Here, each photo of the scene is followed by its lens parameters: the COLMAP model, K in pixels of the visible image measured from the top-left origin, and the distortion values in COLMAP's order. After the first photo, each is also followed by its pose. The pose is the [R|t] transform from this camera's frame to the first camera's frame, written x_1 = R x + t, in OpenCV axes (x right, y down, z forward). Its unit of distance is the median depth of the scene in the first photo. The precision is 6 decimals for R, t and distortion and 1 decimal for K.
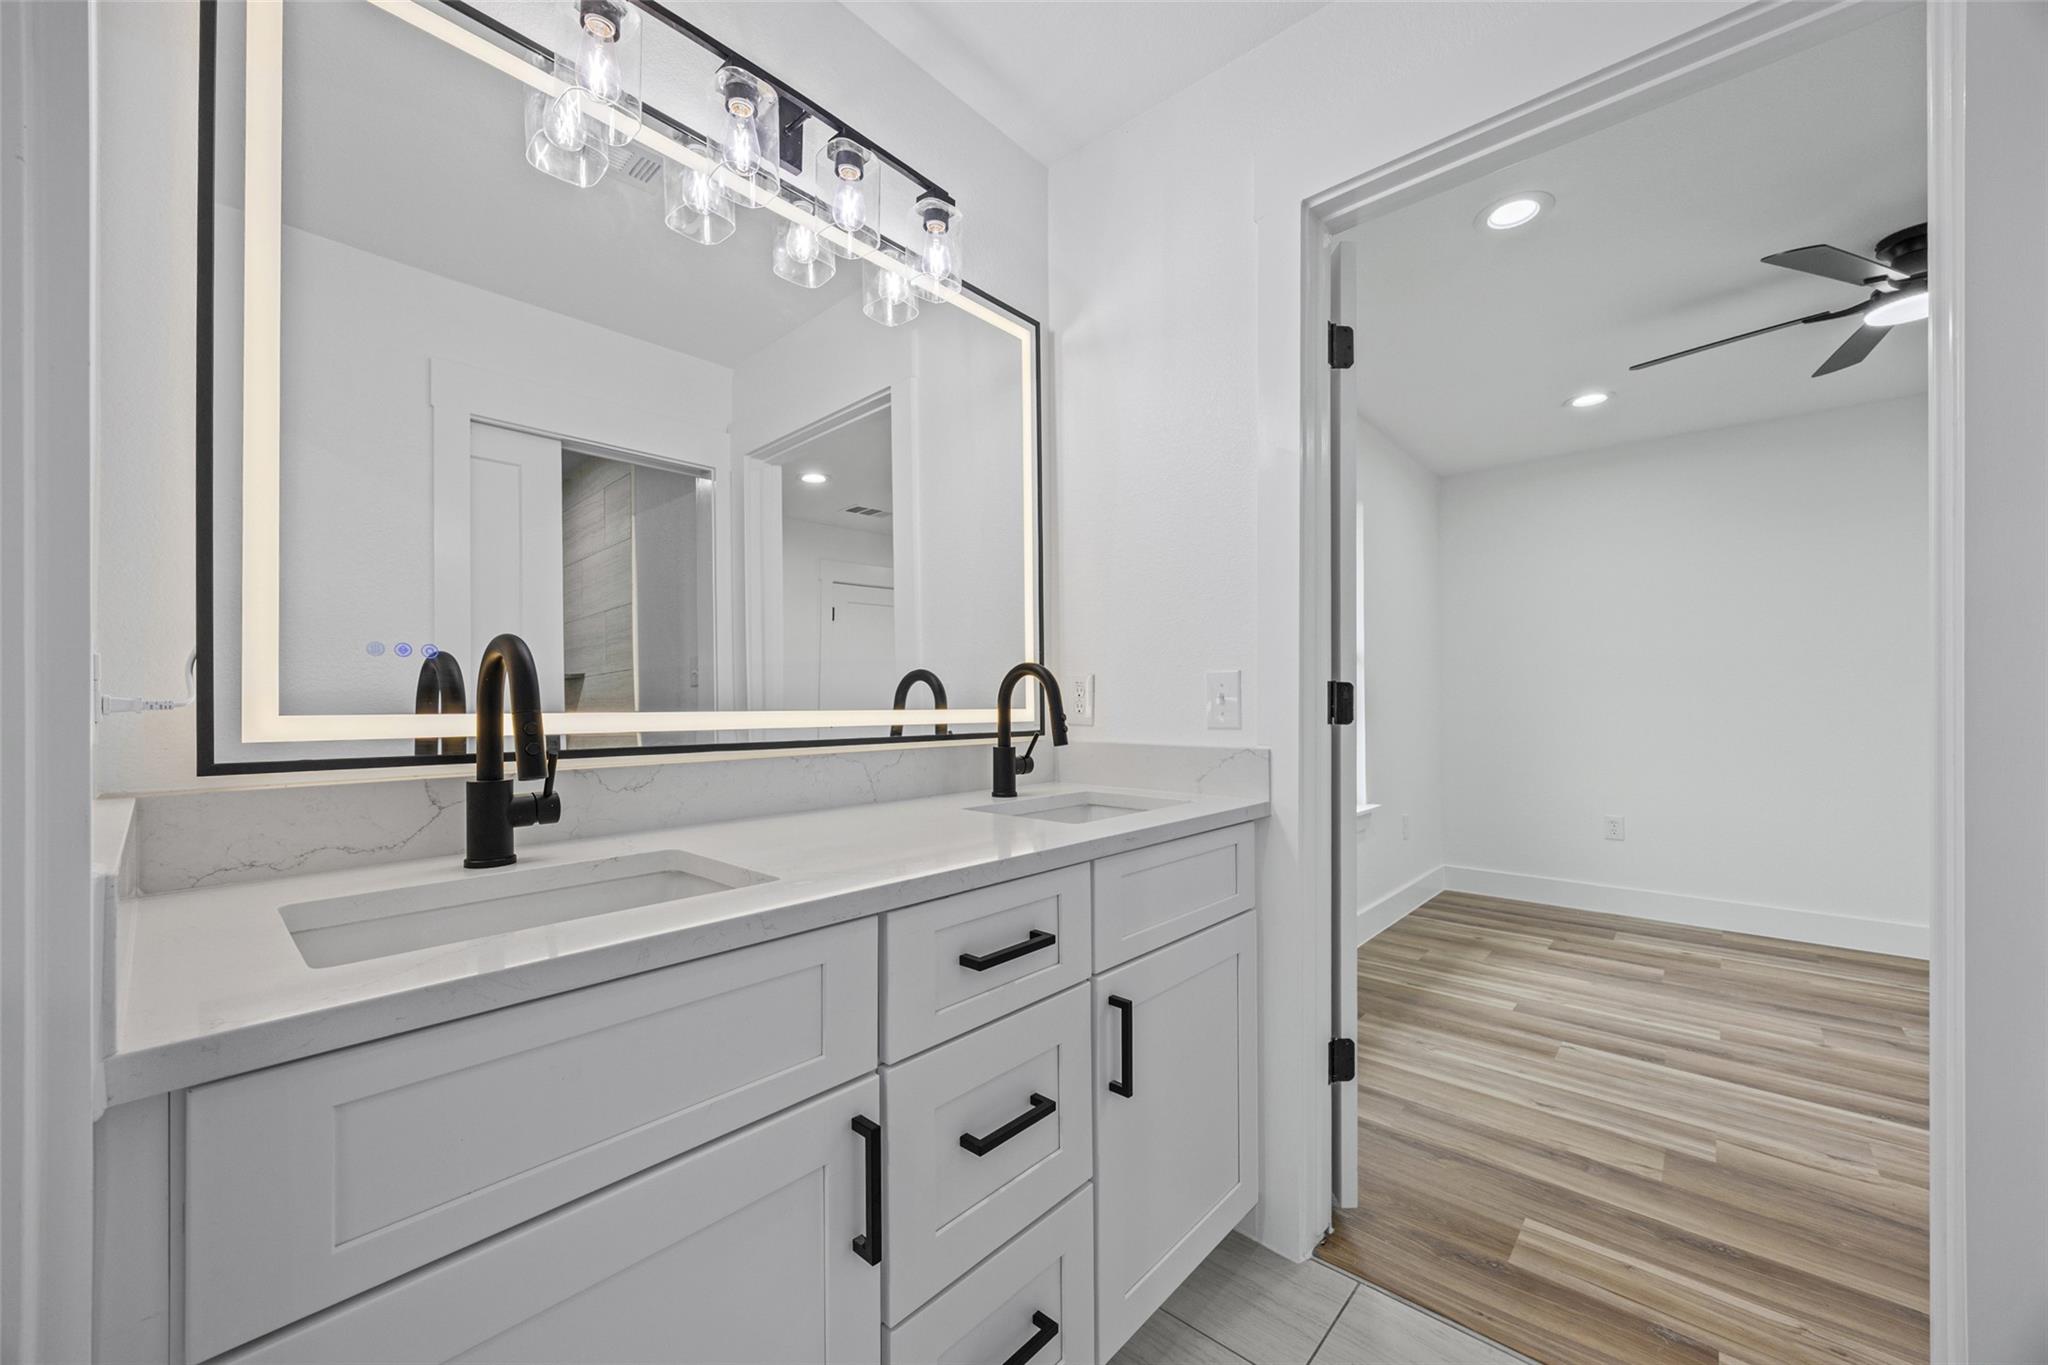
lens RADIAL K [[790.4, 0, 1020.4], [0, 790.4, 698.7], [0, 0, 1]] dist [-0.003751, 0.000700]
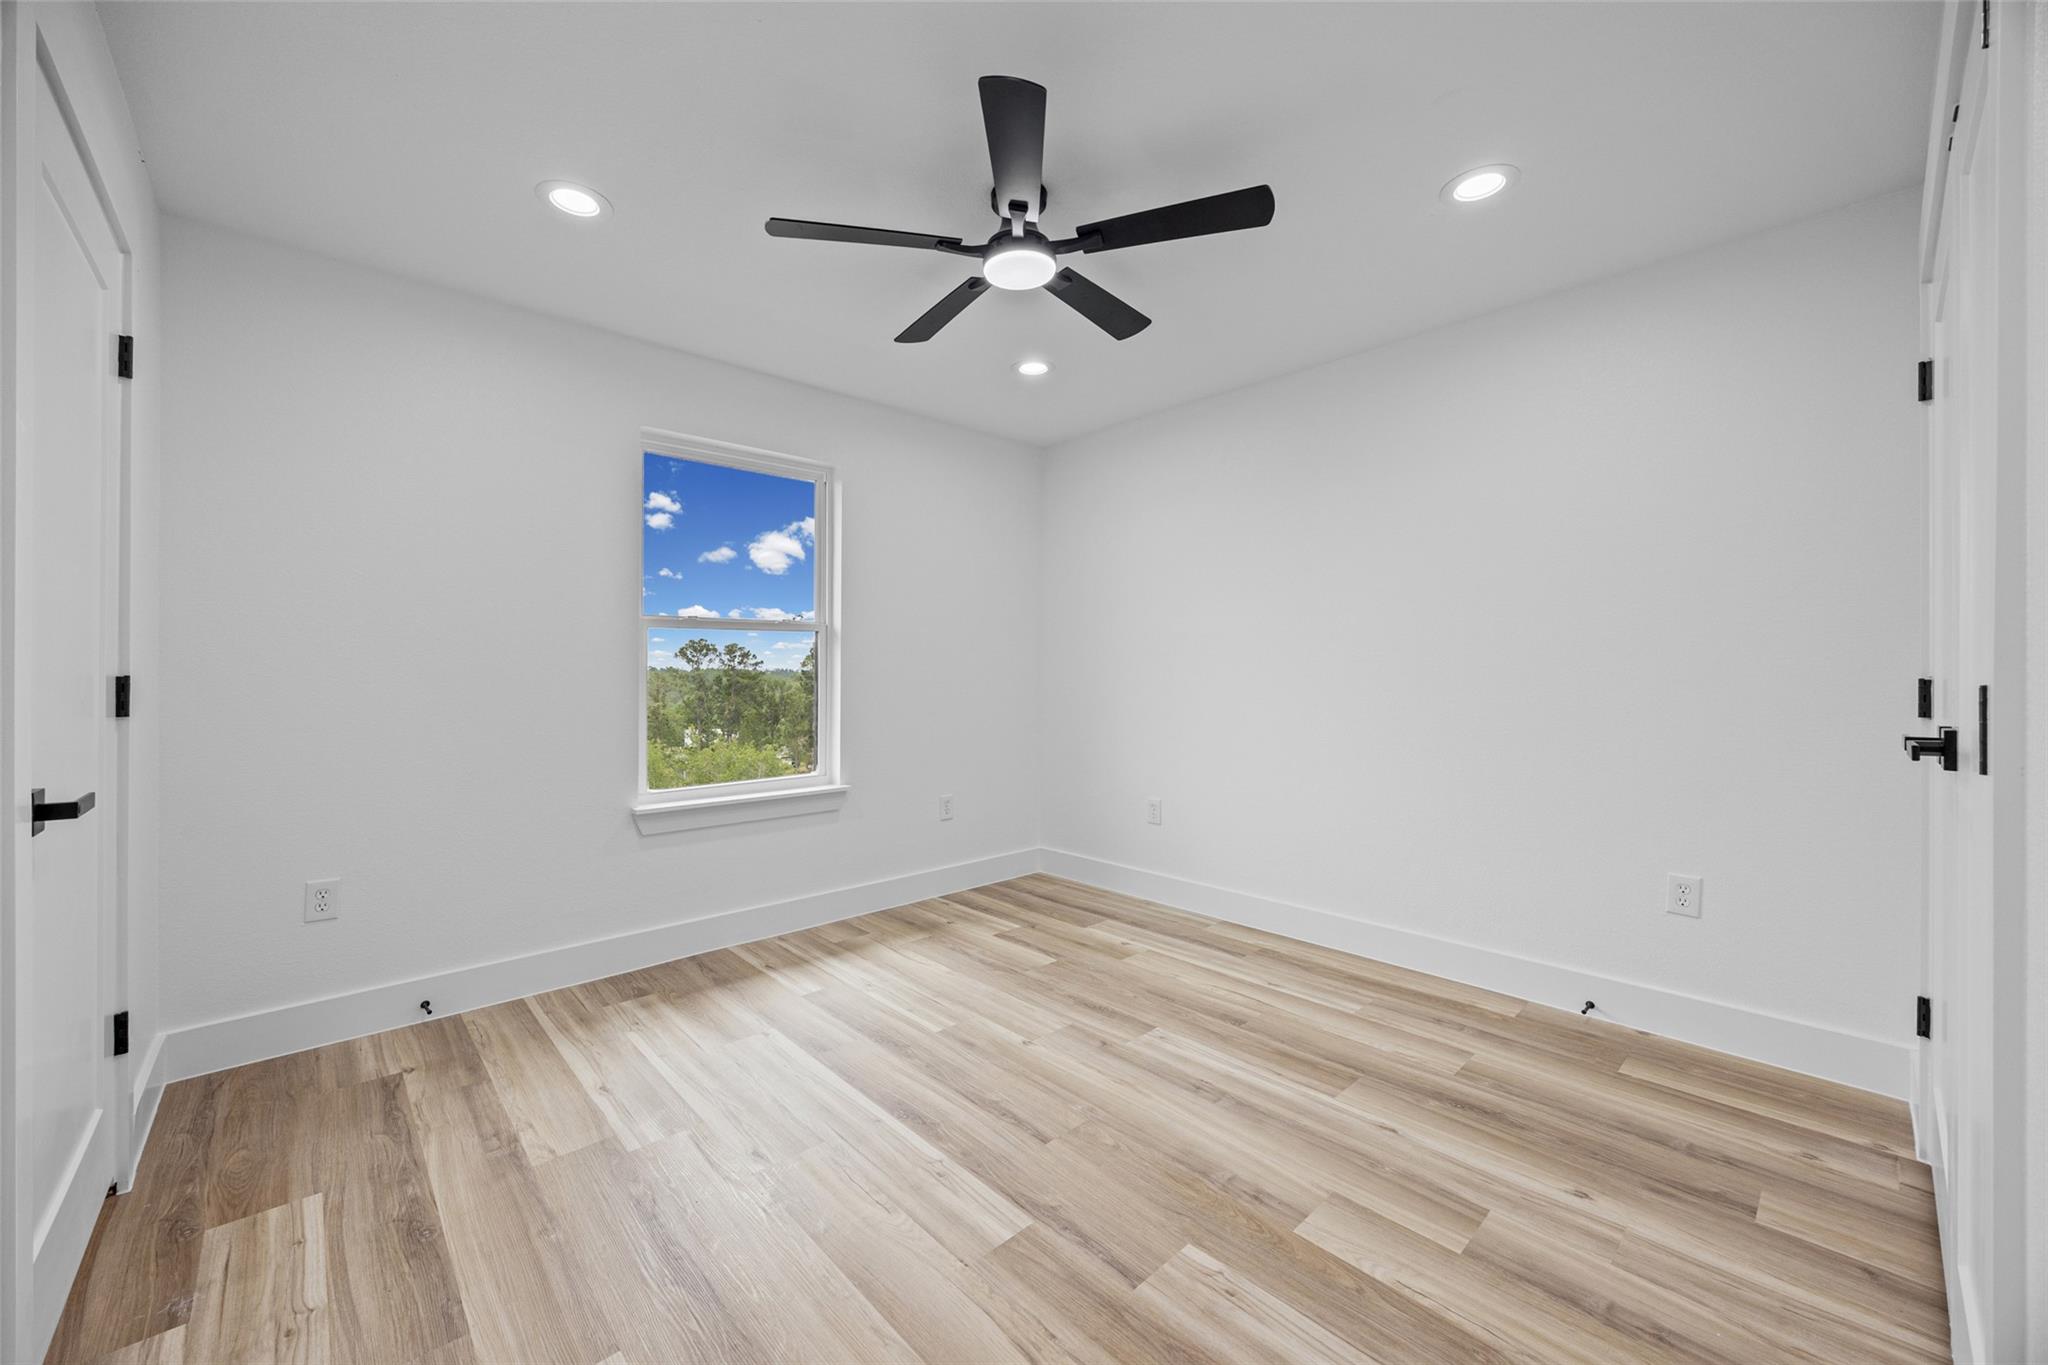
lens RADIAL K [[790.4, 0, 1013.6], [0, 790.4, 702.5], [0, 0, 1]] dist [-0.003751, 0.000700]
pose [[0.995190, -0.003531, -0.097902, 1.074476], [0.007596, 0.999123, 0.041180, -0.016159], [0.097670, -0.041726, 0.994344, 0.051341]]
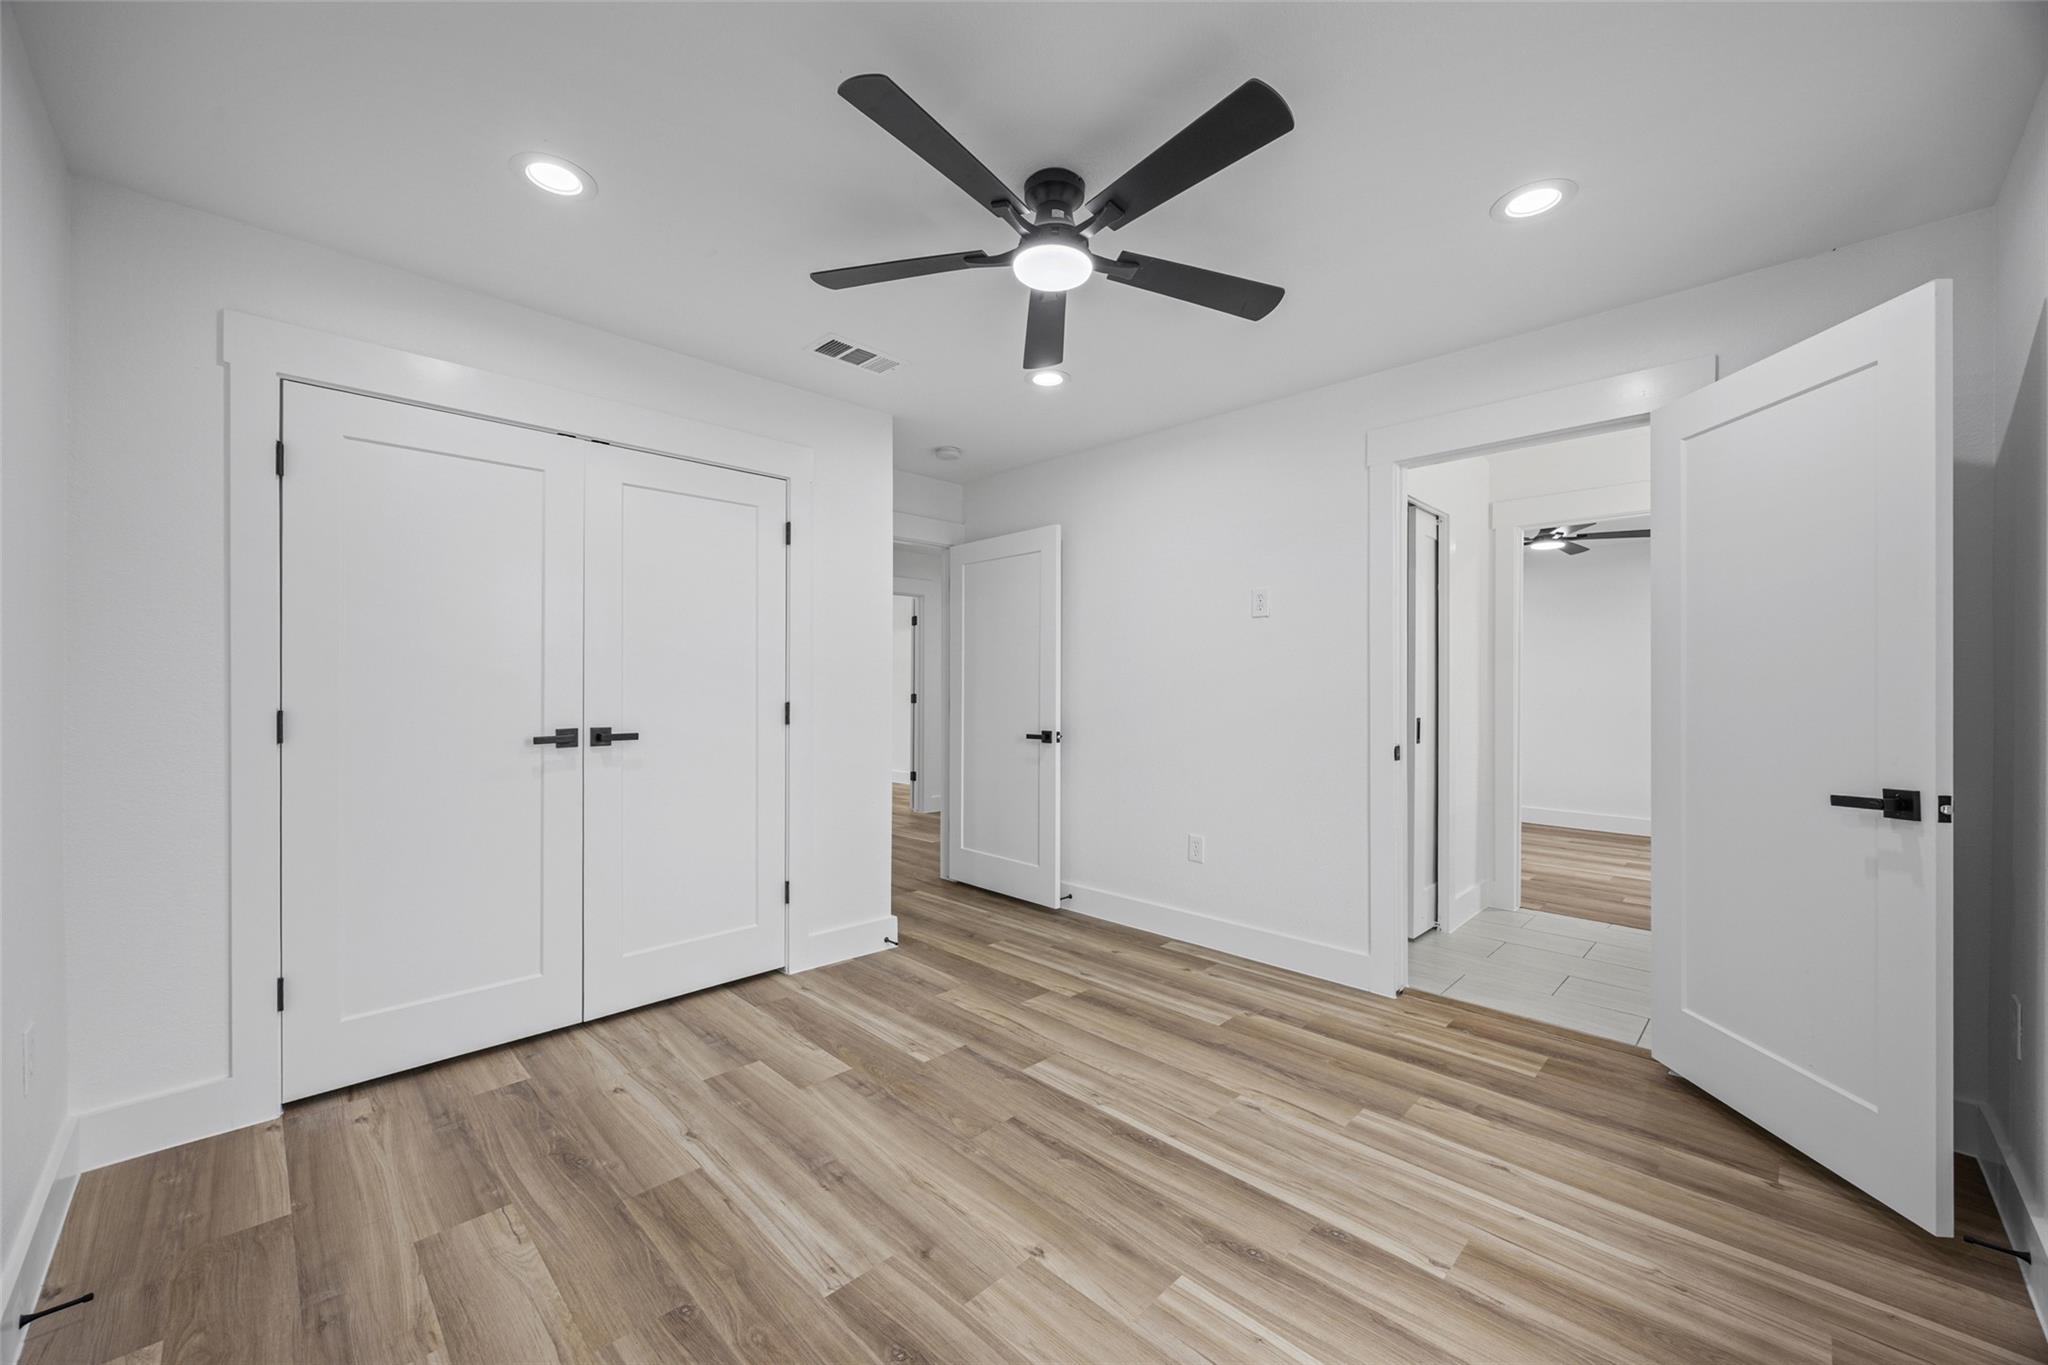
lens RADIAL K [[790.4, 0, 1021.9], [0, 790.4, 685.1], [0, 0, 1]] dist [-0.003751, 0.000700]
pose [[-0.998384, -0.005937, 0.056519, 0.975613], [-0.006222, 0.999969, -0.004871, -0.031784], [-0.056488, -0.005215, -0.998390, 1.623837]]
